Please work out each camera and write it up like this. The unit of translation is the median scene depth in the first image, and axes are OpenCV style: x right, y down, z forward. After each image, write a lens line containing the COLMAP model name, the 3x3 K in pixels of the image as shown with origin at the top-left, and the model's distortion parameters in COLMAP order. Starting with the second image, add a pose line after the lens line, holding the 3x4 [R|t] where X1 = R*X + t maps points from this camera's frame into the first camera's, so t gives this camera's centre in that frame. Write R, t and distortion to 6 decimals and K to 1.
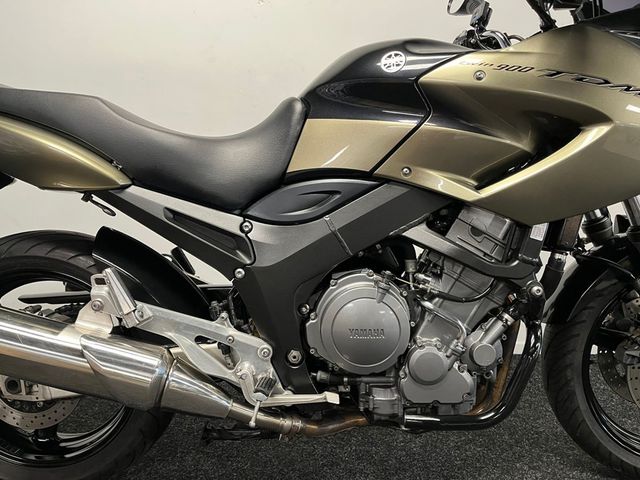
lens RADIAL K [[482.6, 0, 321.6], [0, 482.6, 223.1], [0, 0, 1]] dist [0.008153, -0.000791]
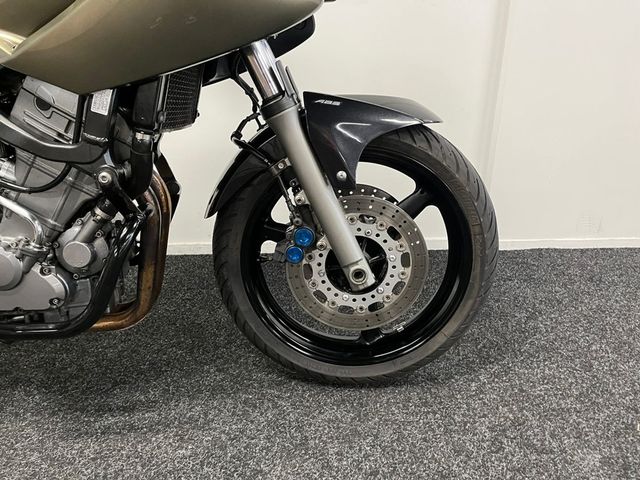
lens RADIAL K [[481.5, 0, 318.9], [0, 481.5, 225.8], [0, 0, 1]] dist [0.030560, -0.000744]
pose [[0.998143, -0.020910, 0.057213, 0.191409], [0.009459, 0.981050, 0.193523, 0.016456], [-0.060175, -0.192623, 0.979426, 0.039906]]
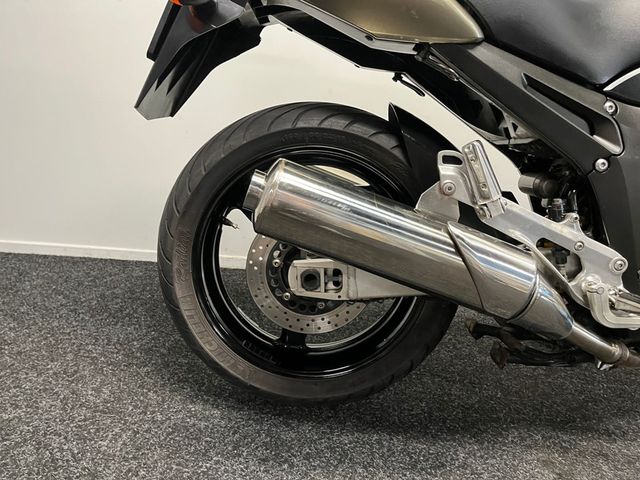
lens RADIAL K [[482.6, 0, 321.6], [0, 482.6, 223.1], [0, 0, 1]] dist [0.008153, -0.000791]
pose [[0.996984, 0.072455, -0.027804, -0.610535], [-0.068792, 0.990918, 0.115535, 0.140486], [0.035923, -0.113274, 0.992914, 0.181645]]
